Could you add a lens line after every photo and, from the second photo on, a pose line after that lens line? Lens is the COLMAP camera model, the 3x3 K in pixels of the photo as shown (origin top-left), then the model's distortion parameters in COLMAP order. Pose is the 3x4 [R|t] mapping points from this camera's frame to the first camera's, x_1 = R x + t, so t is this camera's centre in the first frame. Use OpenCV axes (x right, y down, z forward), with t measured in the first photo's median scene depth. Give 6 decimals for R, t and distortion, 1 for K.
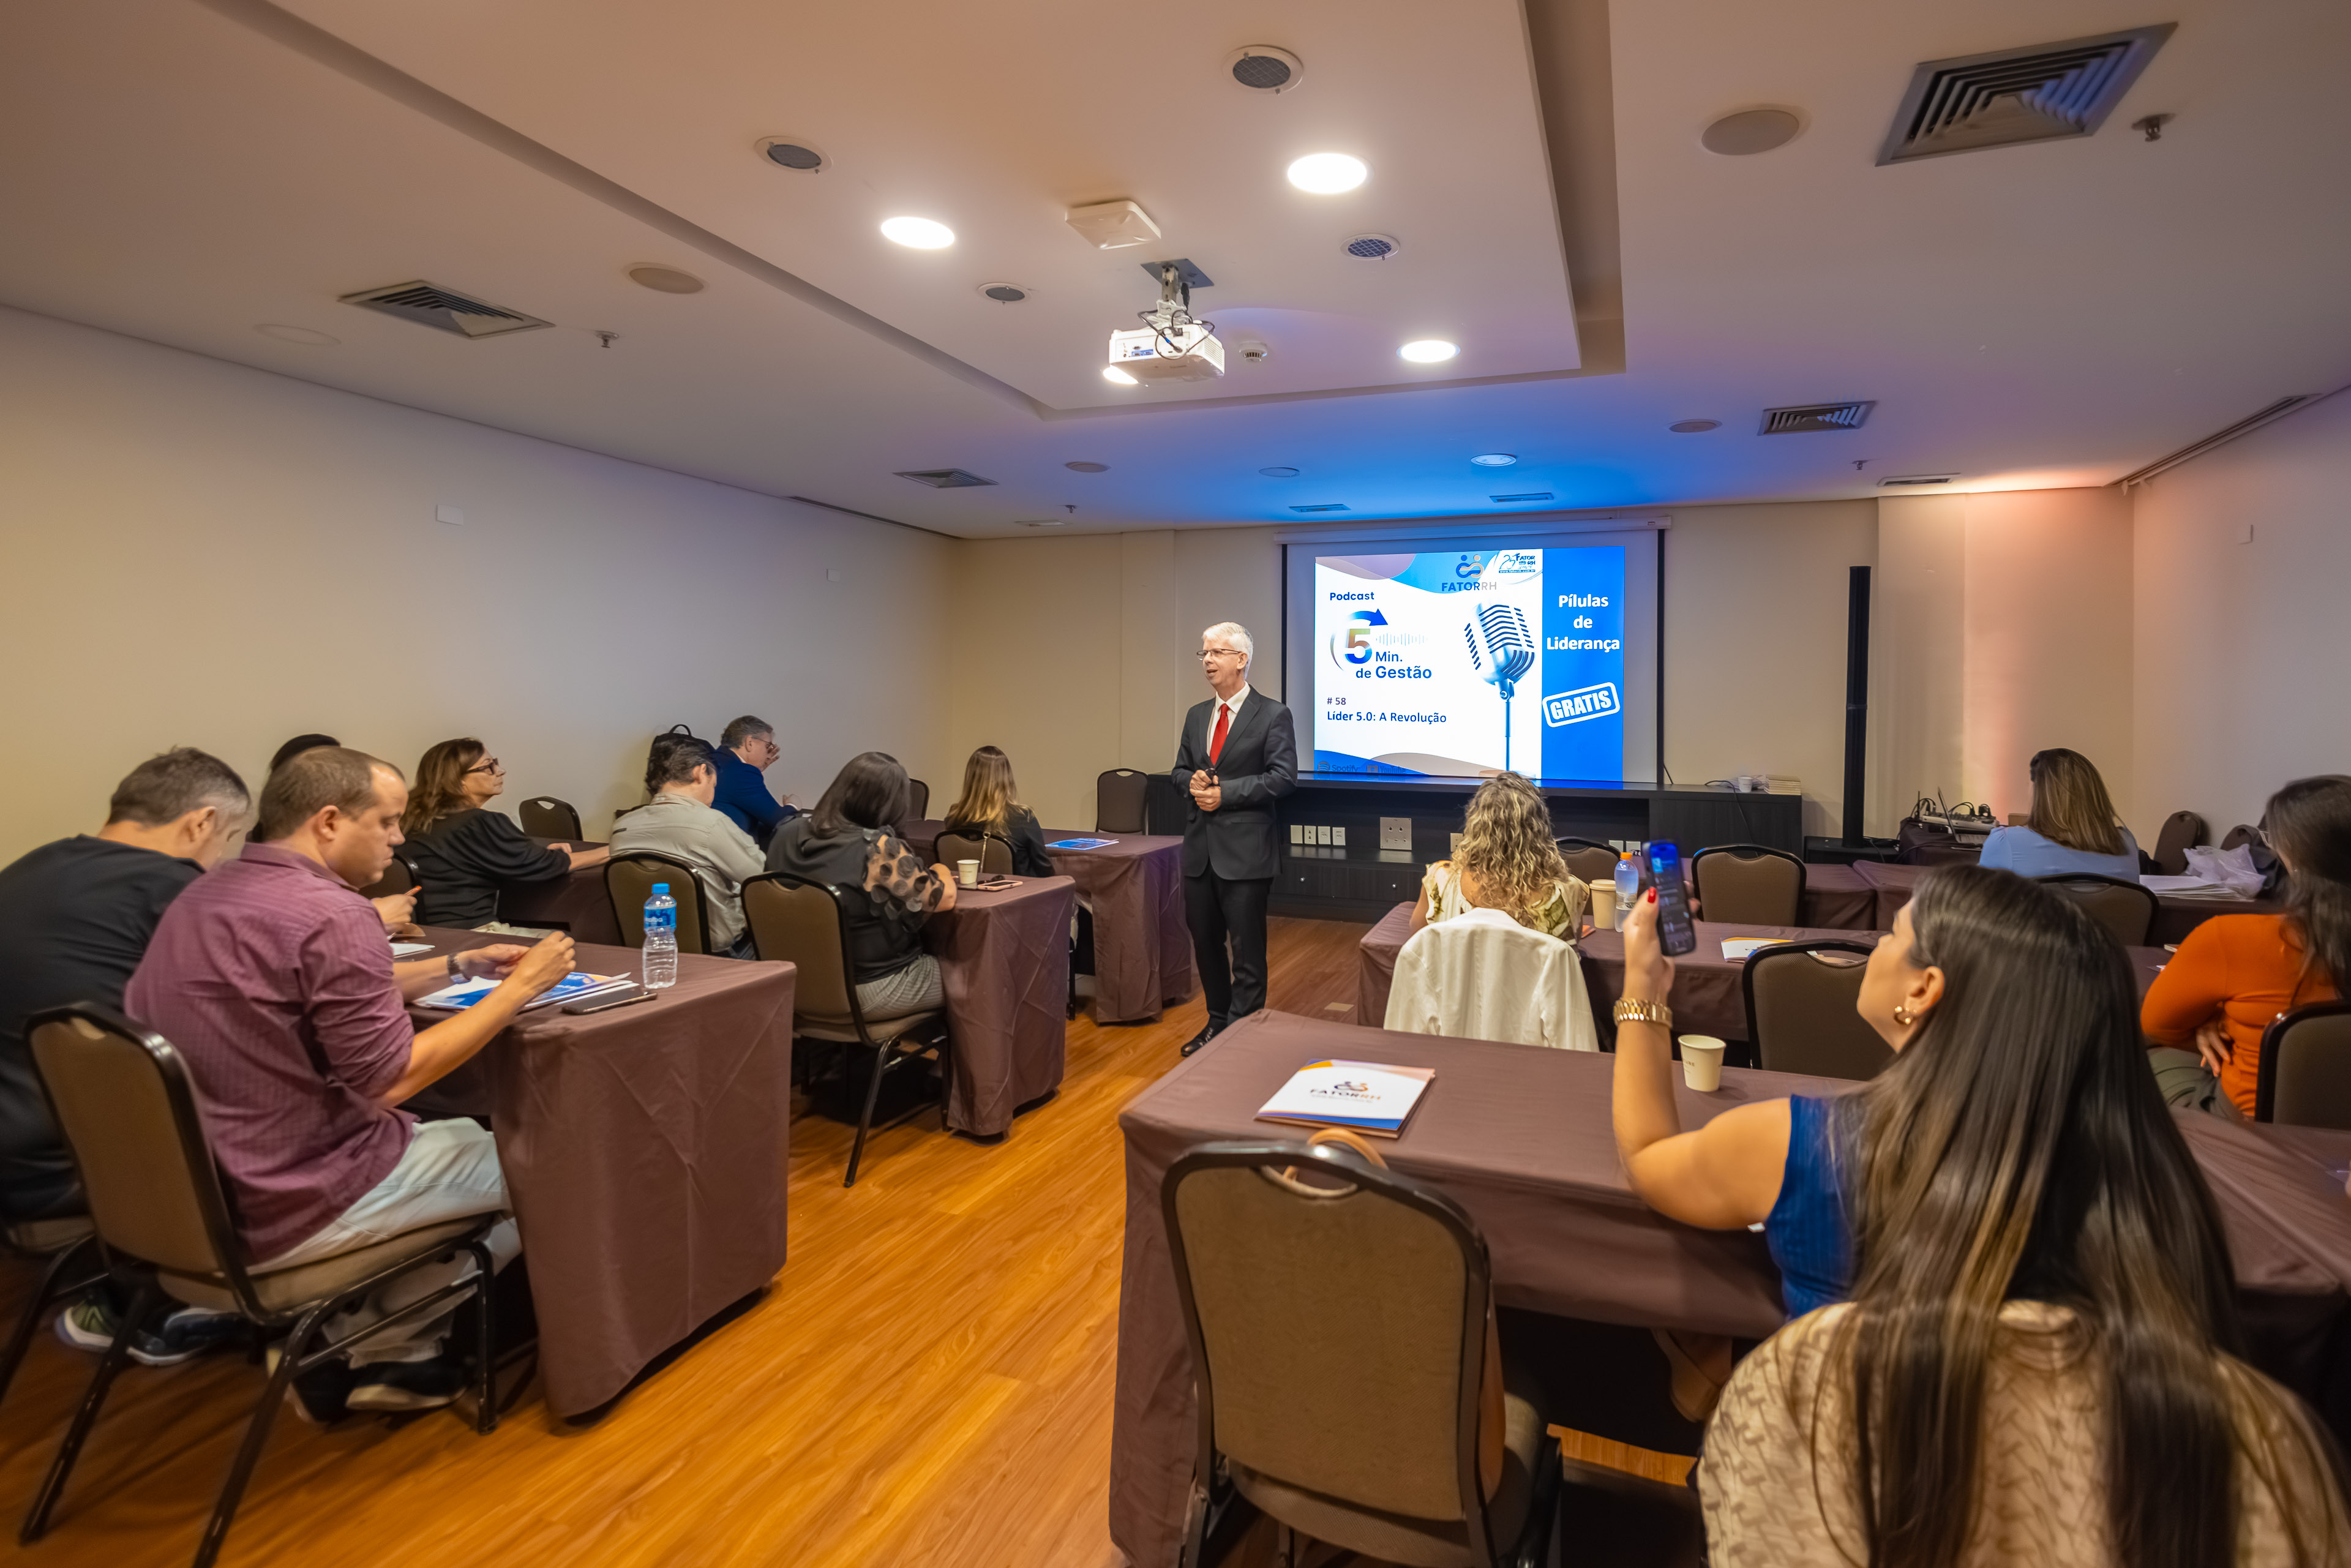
lens RADIAL K [[1176.9, 0, 1227.3], [0, 1176.9, 676.1], [0, 0, 1]] dist [0.006747, -0.002037]
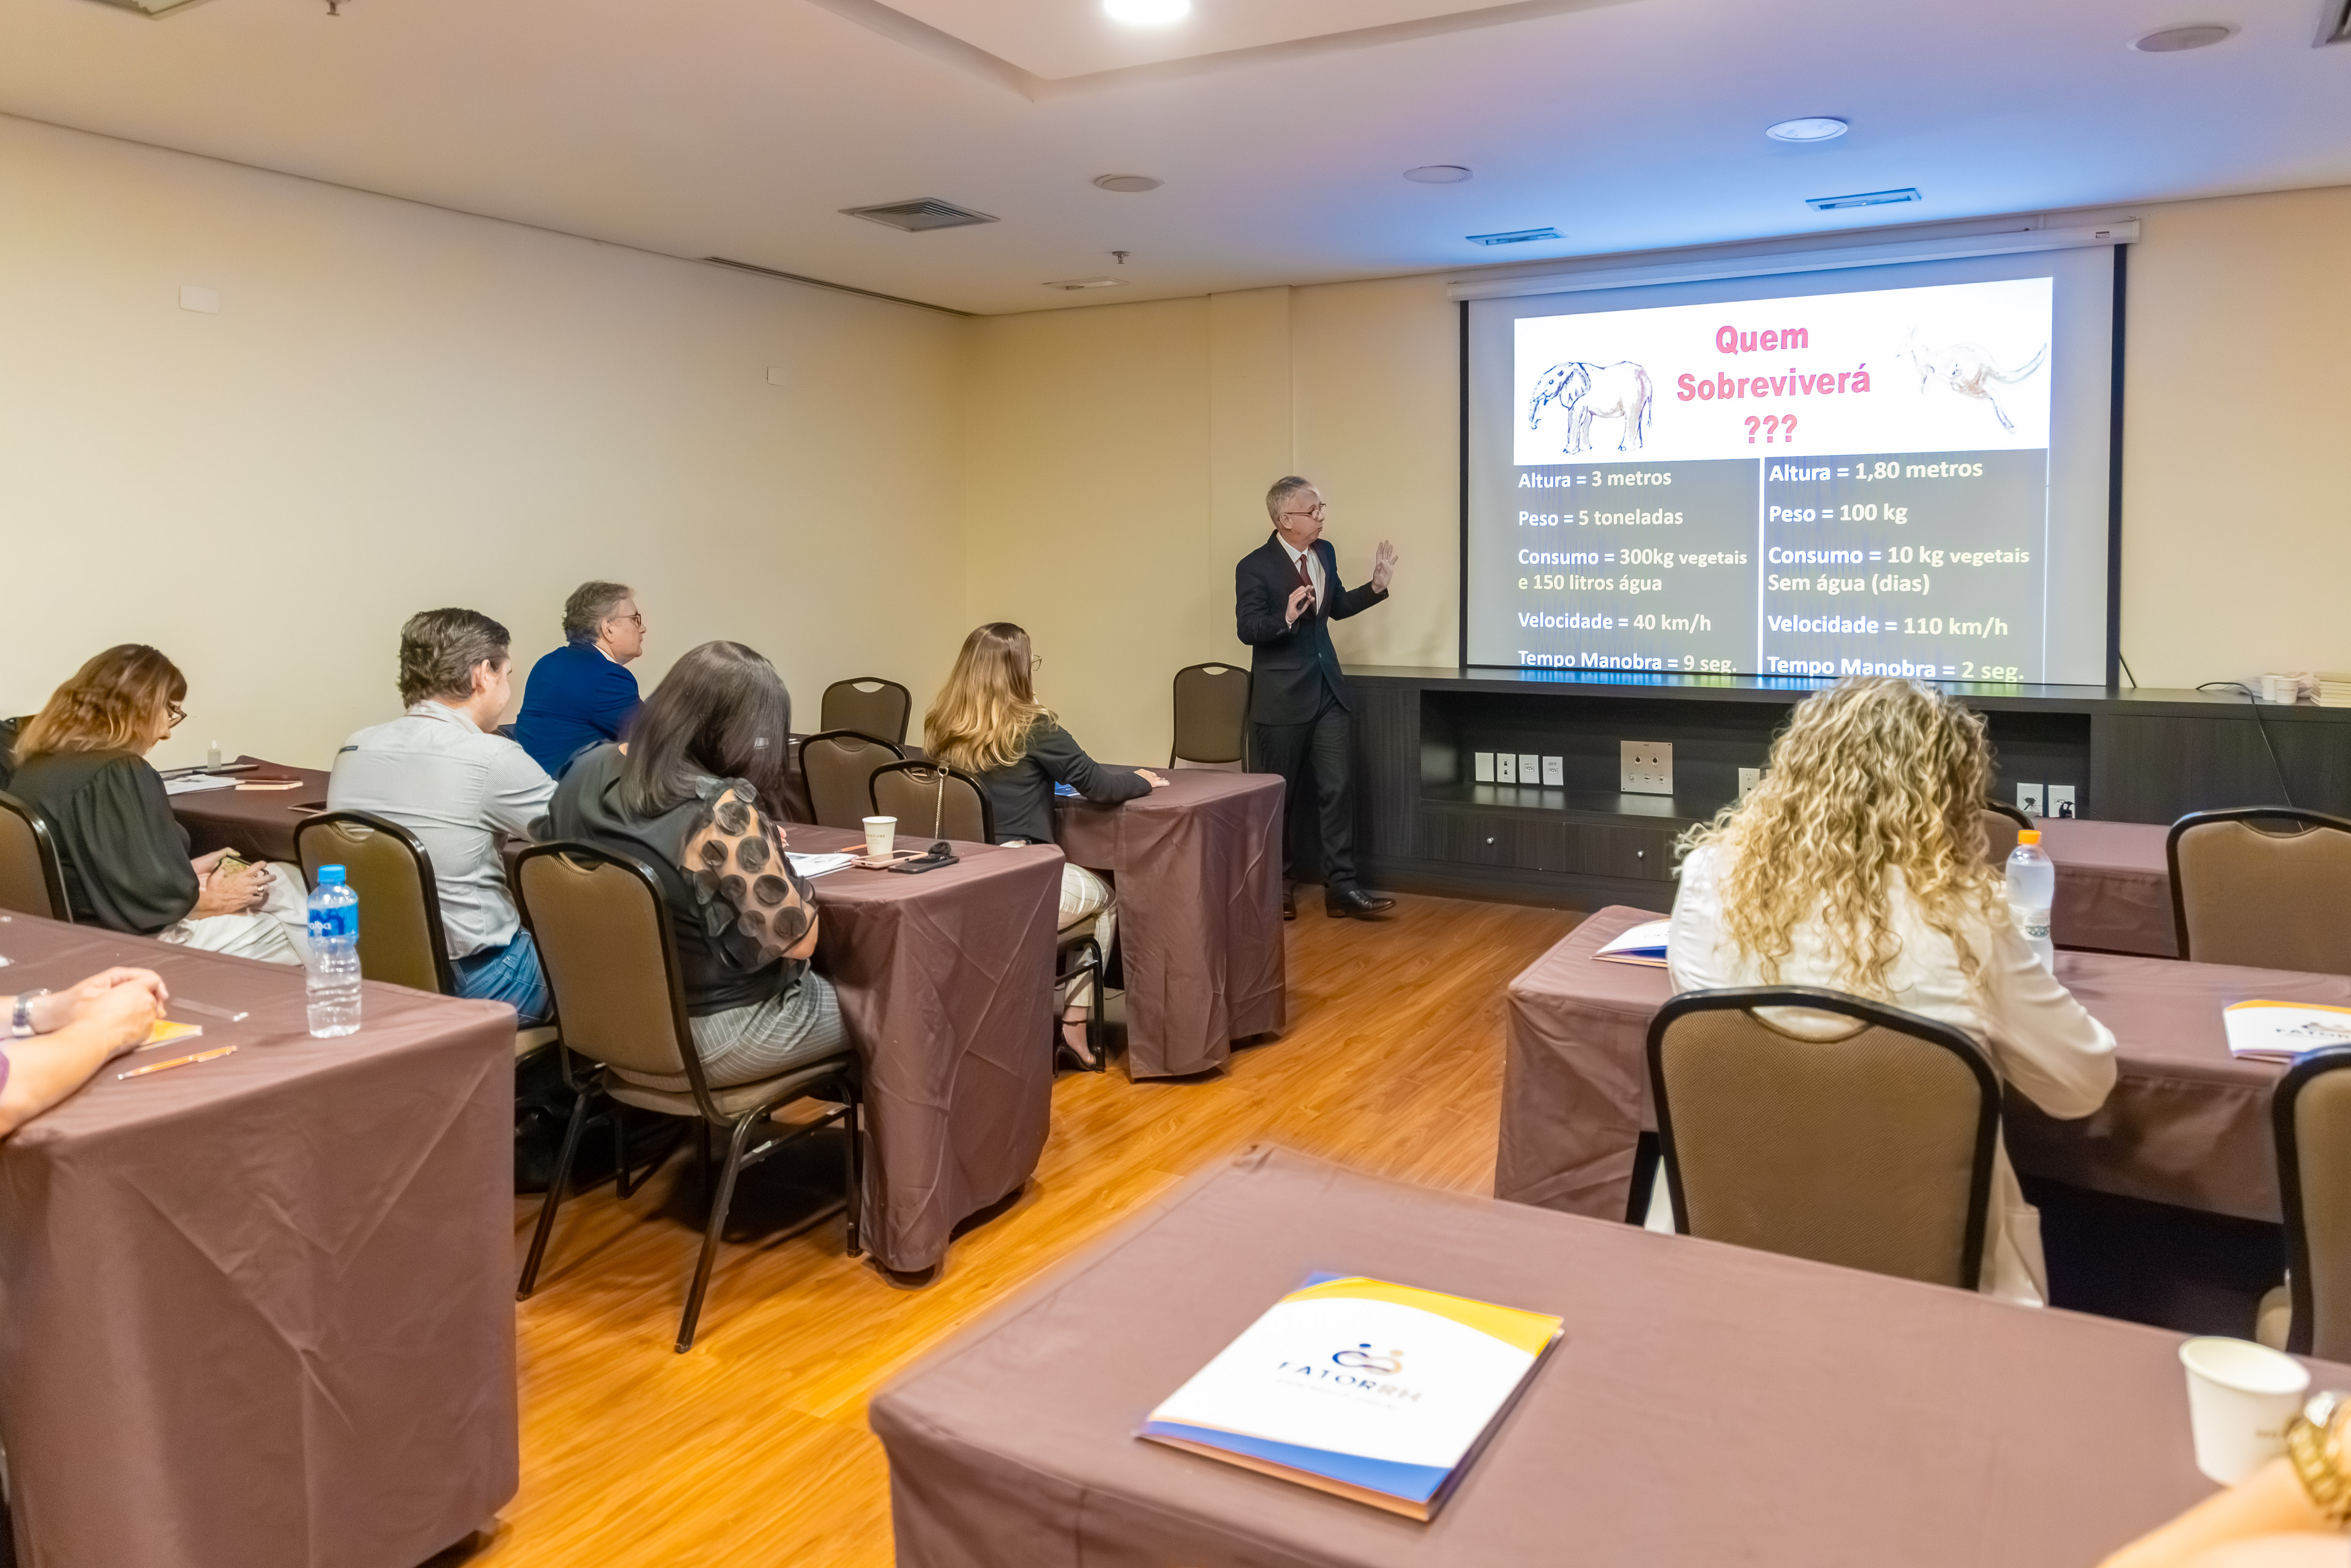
lens RADIAL K [[1665.0, 0, 1168.2], [0, 1665.0, 615.6], [0, 0, 1]] dist [-0.001558, 0.004588]
pose [[0.985537, -0.008515, -0.169249, 0.073389], [0.017796, 0.998415, 0.053397, 0.006331], [0.168526, -0.055637, 0.984126, 0.177580]]
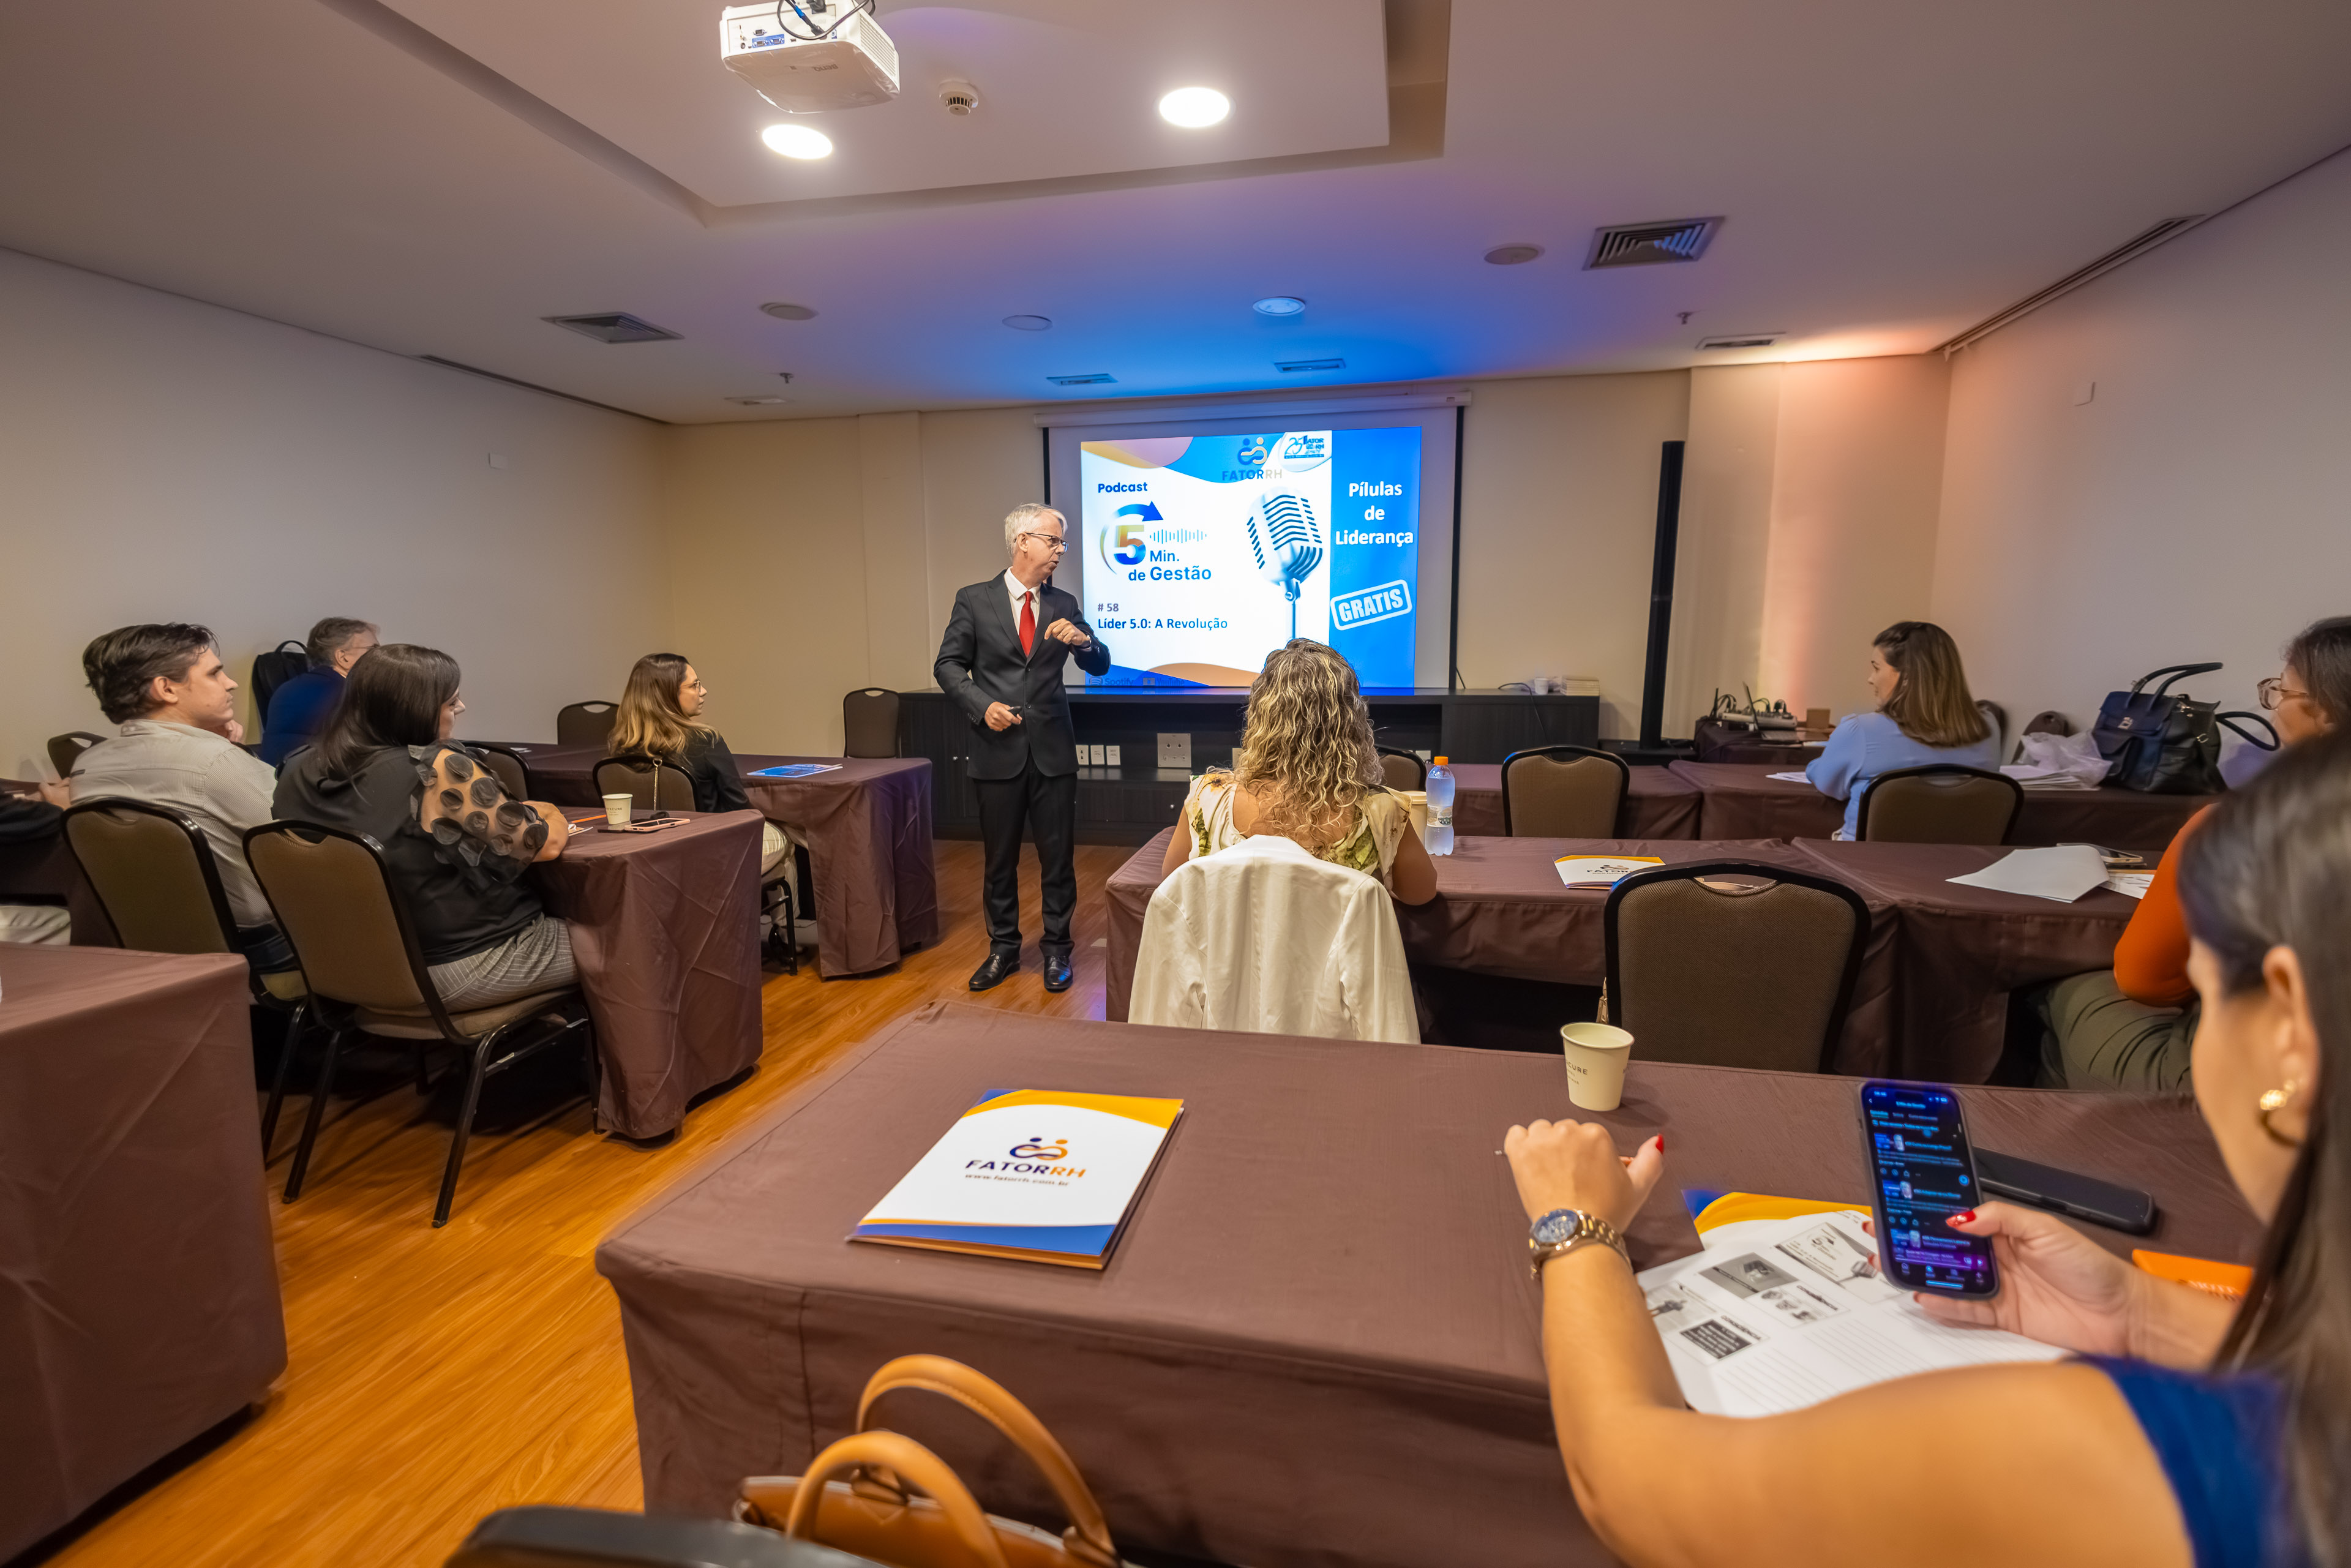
lens RADIAL K [[1096.3, 0, 1182.0], [0, 1096.3, 792.0], [0, 0, 1]] dist [0.000948, -0.000252]
pose [[0.990686, -0.033757, 0.131918, 0.056580], [0.012027, 0.986690, 0.162169, 0.042998], [-0.135636, -0.159072, 0.977905, 0.248879]]
